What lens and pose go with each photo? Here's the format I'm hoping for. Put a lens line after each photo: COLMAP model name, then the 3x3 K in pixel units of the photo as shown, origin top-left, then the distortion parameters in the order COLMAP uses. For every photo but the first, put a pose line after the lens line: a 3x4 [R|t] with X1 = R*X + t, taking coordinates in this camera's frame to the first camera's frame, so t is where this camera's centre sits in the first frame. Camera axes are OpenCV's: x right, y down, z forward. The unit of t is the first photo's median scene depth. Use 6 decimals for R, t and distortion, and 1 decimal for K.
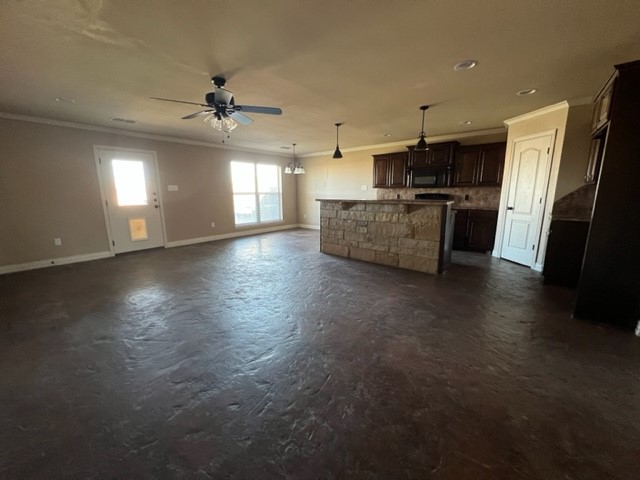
lens RADIAL K [[257.4, 0, 320.2], [0, 257.4, 237.2], [0, 0, 1]] dist [0.001924, -0.000317]
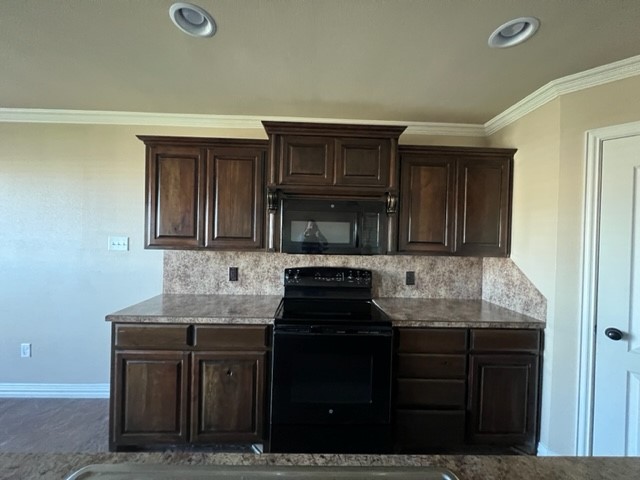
lens RADIAL K [[257.4, 0, 322.7], [0, 257.4, 239.1], [0, 0, 1]] dist [0.001924, -0.000317]
pose [[0.755115, 0.027728, 0.655006, 0.202512], [0.089286, 0.985447, -0.144649, -0.173458], [-0.649484, 0.167709, 0.741650, 0.800154]]
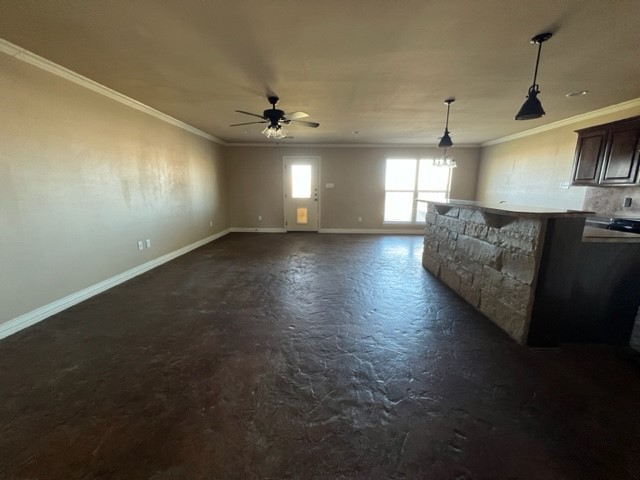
lens RADIAL K [[257.4, 0, 318.8], [0, 257.4, 240.7], [0, 0, 1]] dist [0.001924, -0.000317]
pose [[0.615570, 0.168710, -0.769812, 0.401916], [-0.152431, 0.983859, 0.093730, -0.040637], [0.773200, 0.059646, 0.631351, 0.213371]]
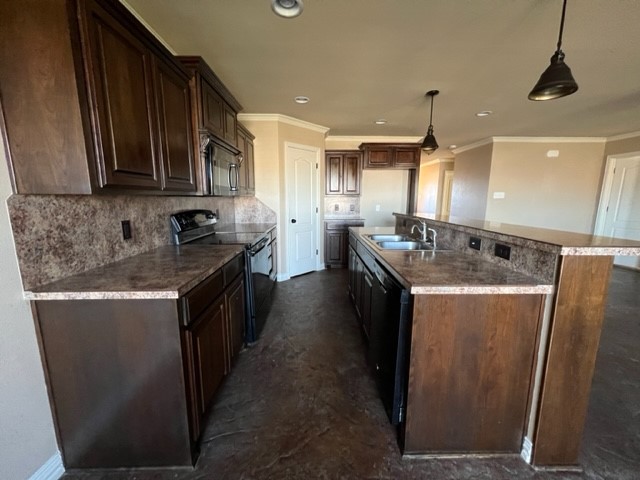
lens RADIAL K [[257.4, 0, 319.2], [0, 257.4, 240.1], [0, 0, 1]] dist [0.001924, -0.000317]
pose [[-0.646769, -0.112614, 0.754326, -0.007439], [0.151886, 0.950210, 0.272088, -0.226449], [-0.747409, 0.290550, -0.597462, 1.219866]]
